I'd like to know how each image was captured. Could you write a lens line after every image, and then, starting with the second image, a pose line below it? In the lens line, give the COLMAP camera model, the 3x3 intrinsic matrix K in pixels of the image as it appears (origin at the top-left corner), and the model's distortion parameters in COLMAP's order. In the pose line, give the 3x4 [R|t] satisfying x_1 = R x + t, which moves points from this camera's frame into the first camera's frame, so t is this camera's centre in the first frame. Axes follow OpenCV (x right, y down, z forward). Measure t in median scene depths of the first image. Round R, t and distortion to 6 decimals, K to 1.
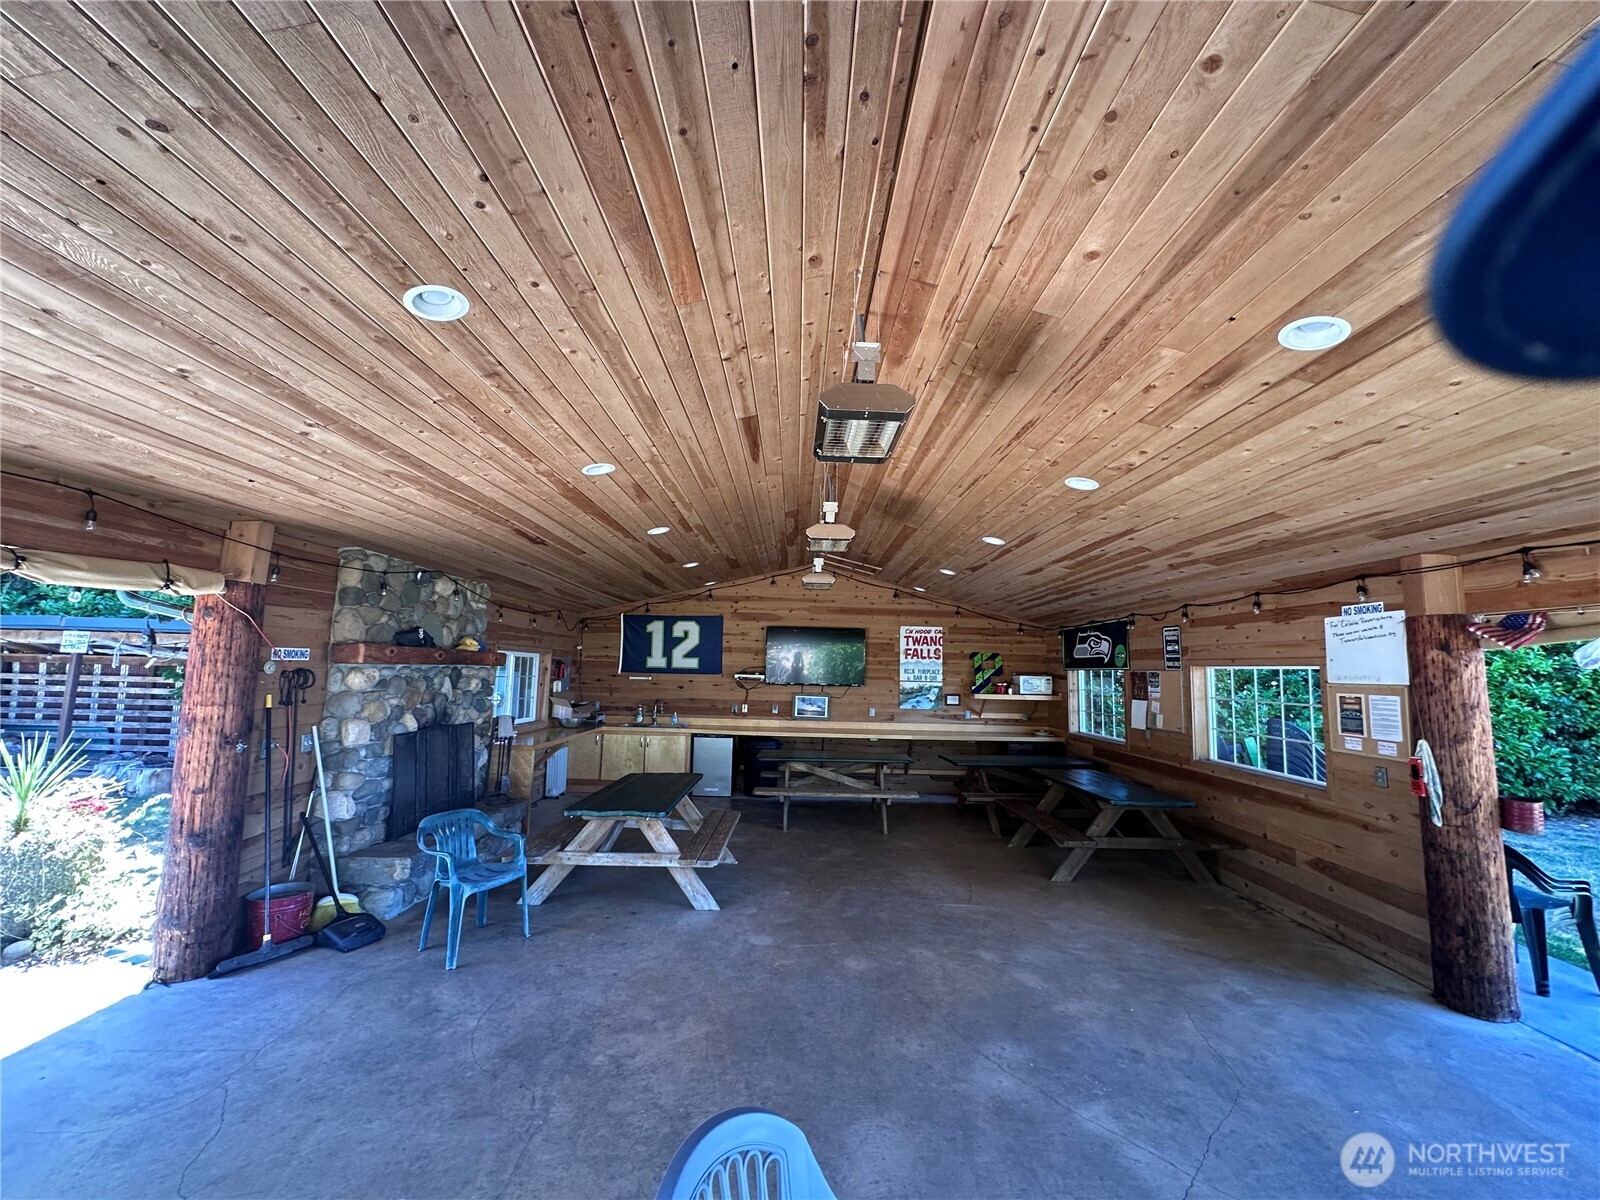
lens RADIAL K [[639.9, 0, 799.9], [0, 639.9, 606.6], [0, 0, 1]] dist [-0.003739, 0.000974]
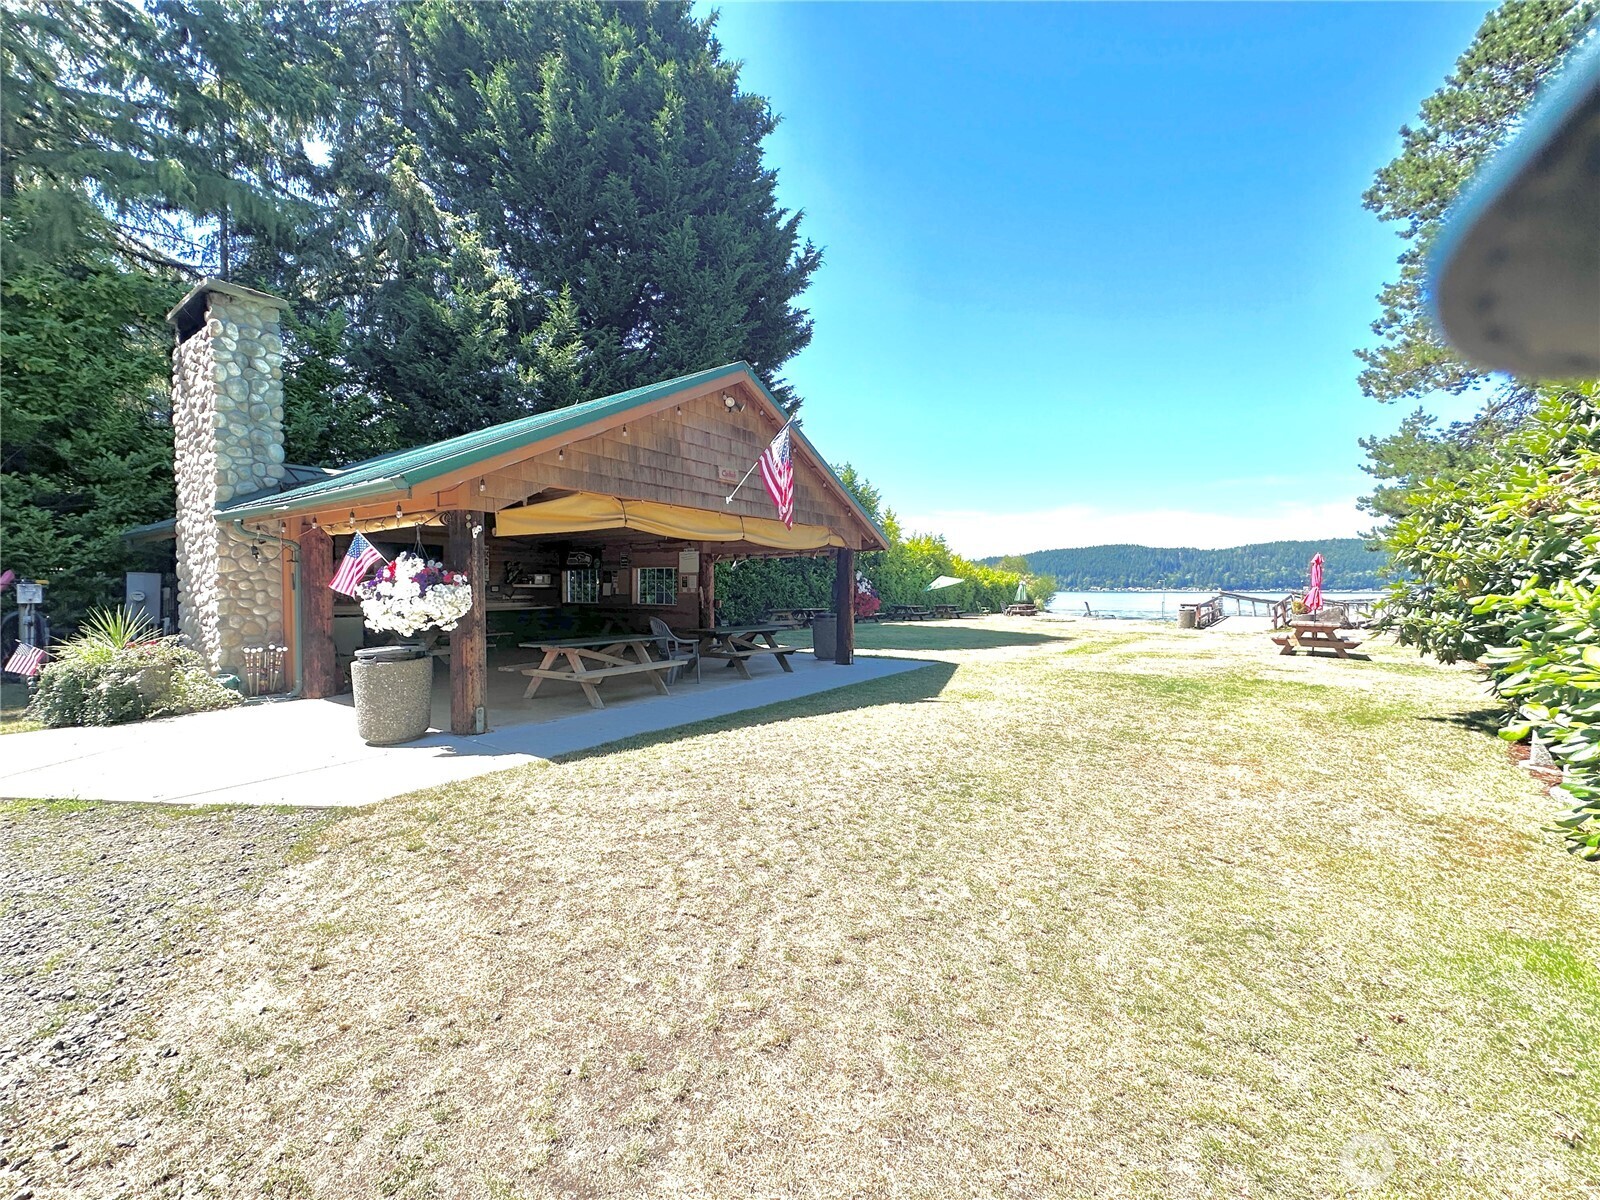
lens RADIAL K [[639.9, 0, 798.2], [0, 639.9, 595.3], [0, 0, 1]] dist [-0.003739, 0.000974]
pose [[0.586023, -0.031067, 0.809698, -1.045356], [-0.069549, 0.993649, 0.088462, -0.066888], [-0.807304, -0.108154, 0.580141, -0.993997]]
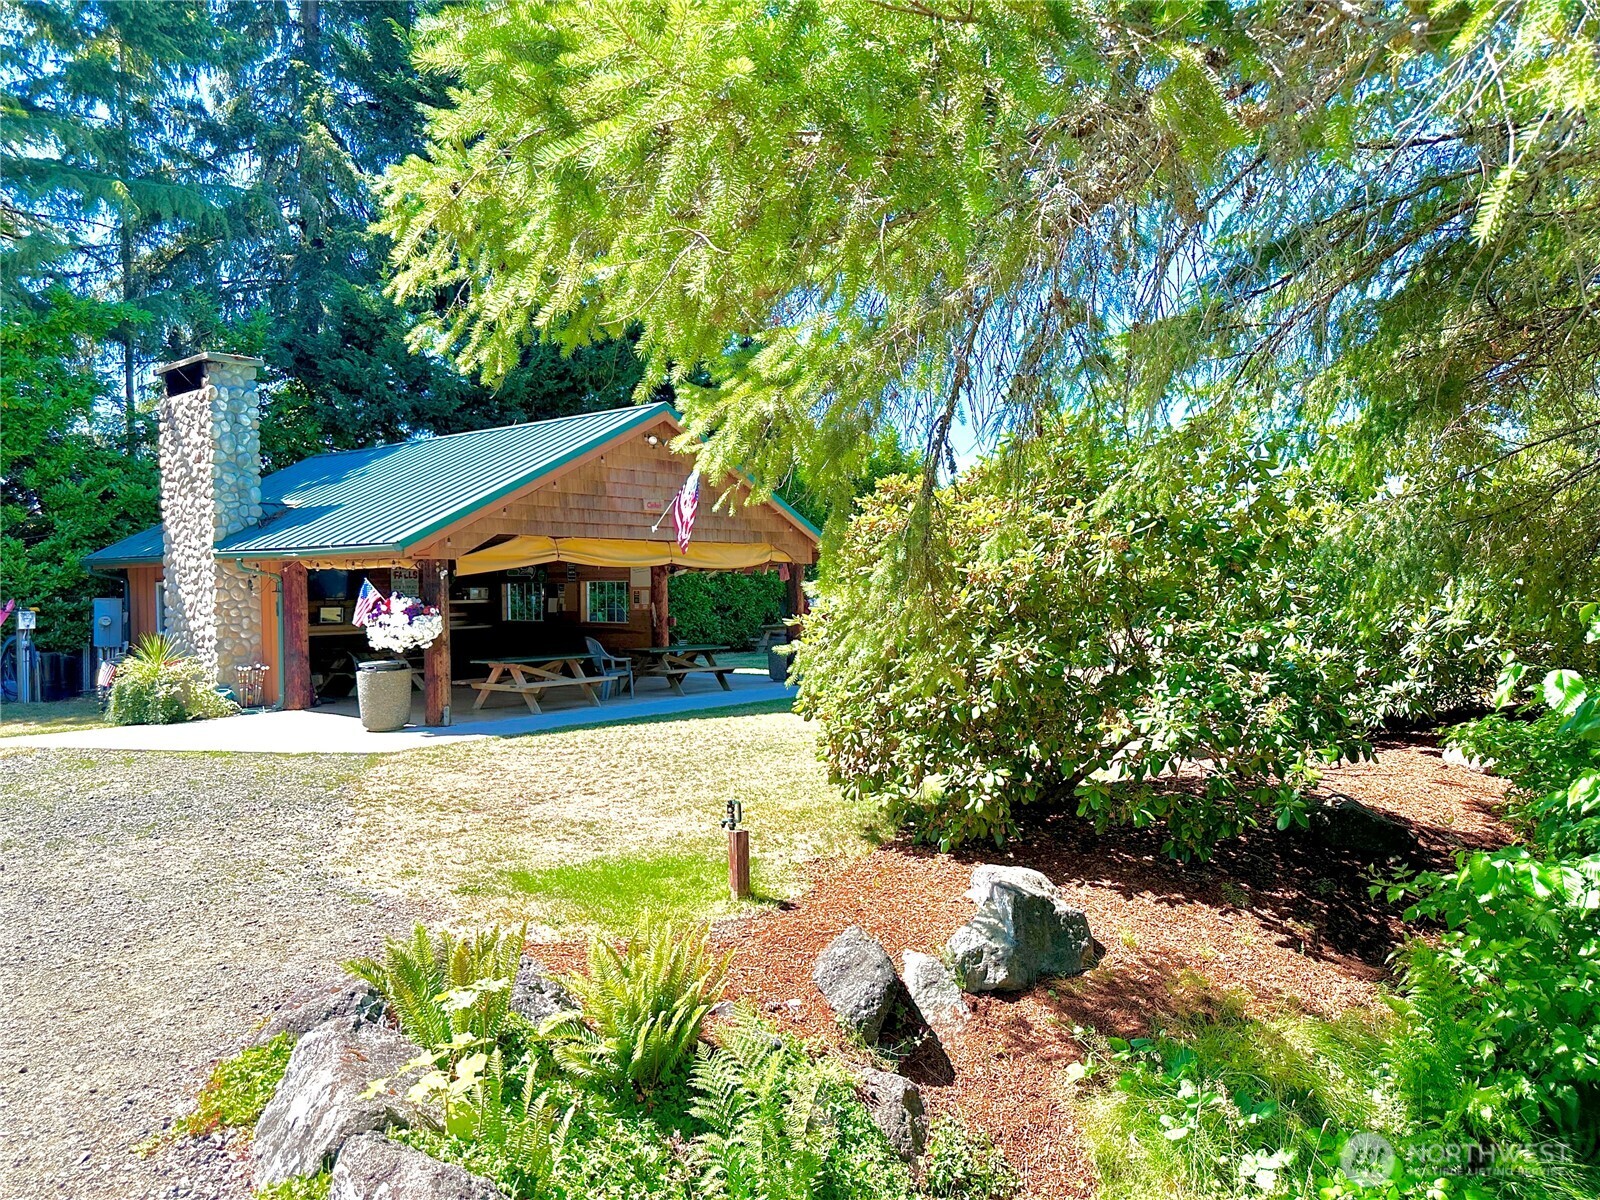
lens RADIAL K [[1129.4, 0, 804.5], [0, 1129.4, 597.3], [0, 0, 1]] dist [0.054972, -0.068280]
pose [[0.653917, -0.038228, 0.755600, -1.830668], [-0.051358, 0.994176, 0.094744, -0.258900], [-0.754821, -0.100761, 0.648145, -2.111521]]
